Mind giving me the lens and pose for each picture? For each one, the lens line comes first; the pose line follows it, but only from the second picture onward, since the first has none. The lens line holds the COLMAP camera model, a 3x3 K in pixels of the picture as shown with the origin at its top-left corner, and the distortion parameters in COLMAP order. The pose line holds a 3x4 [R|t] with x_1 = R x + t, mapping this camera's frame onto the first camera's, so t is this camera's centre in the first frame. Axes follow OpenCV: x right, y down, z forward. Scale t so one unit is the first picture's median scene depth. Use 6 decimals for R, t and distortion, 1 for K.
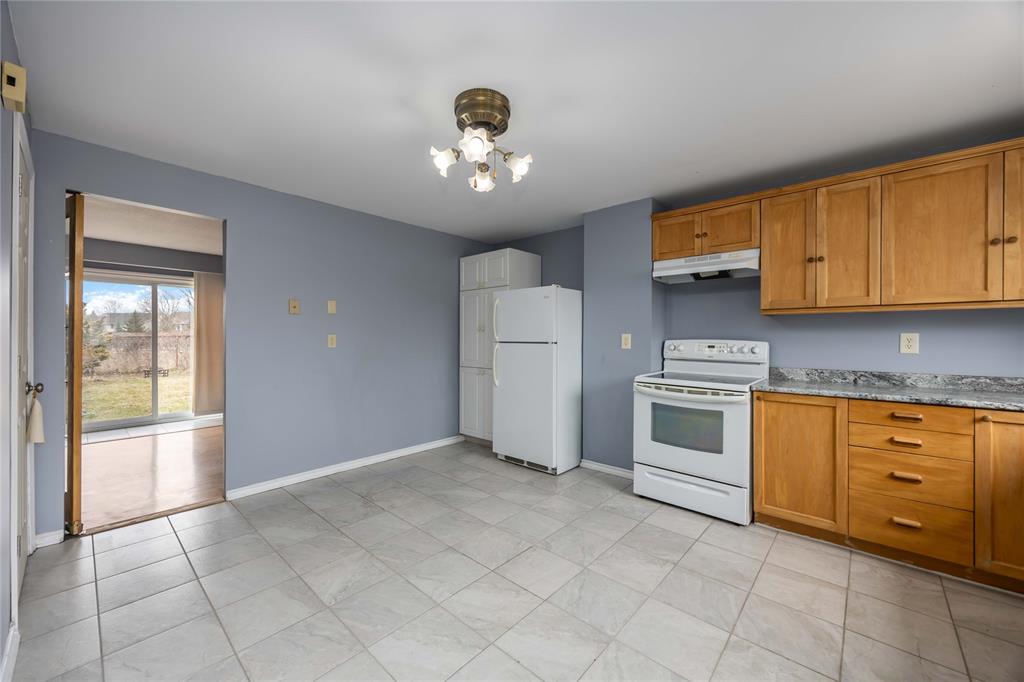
lens RADIAL K [[394.2, 0, 512.0], [0, 394.2, 341.0], [0, 0, 1]] dist [0.000236, 0.000011]
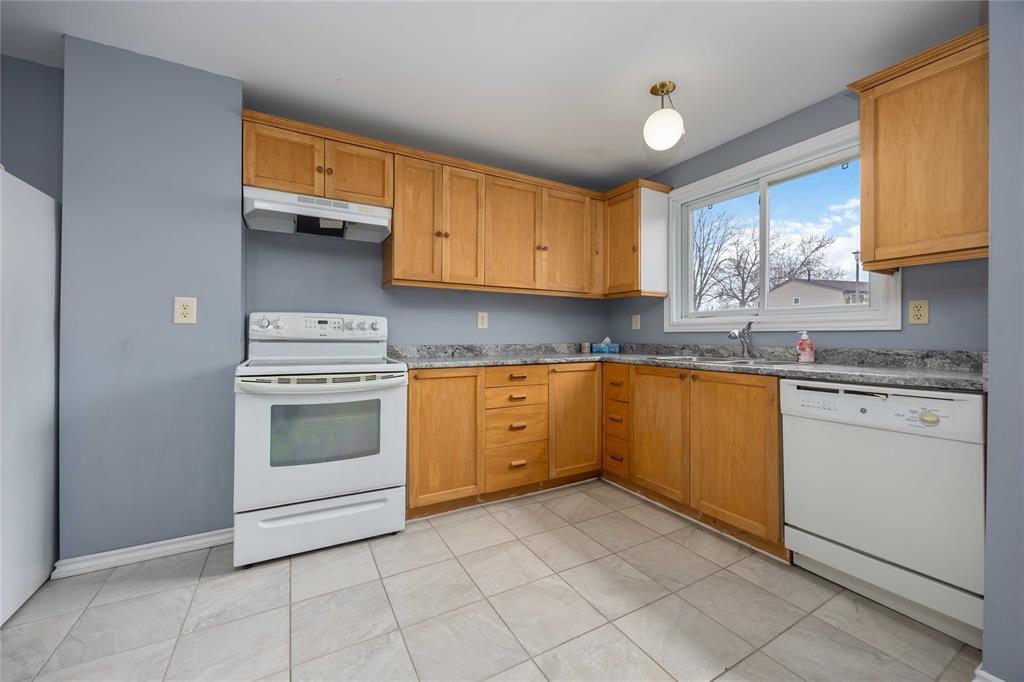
lens RADIAL K [[402.4, 0, 518.3], [0, 402.4, 335.7], [0, 0, 1]] dist [-0.000747, -0.000018]
pose [[0.312605, -0.000454, 0.949883, -0.147377], [0.004391, 0.999990, -0.000967, 0.053767], [-0.949873, 0.004473, 0.312603, 0.489478]]
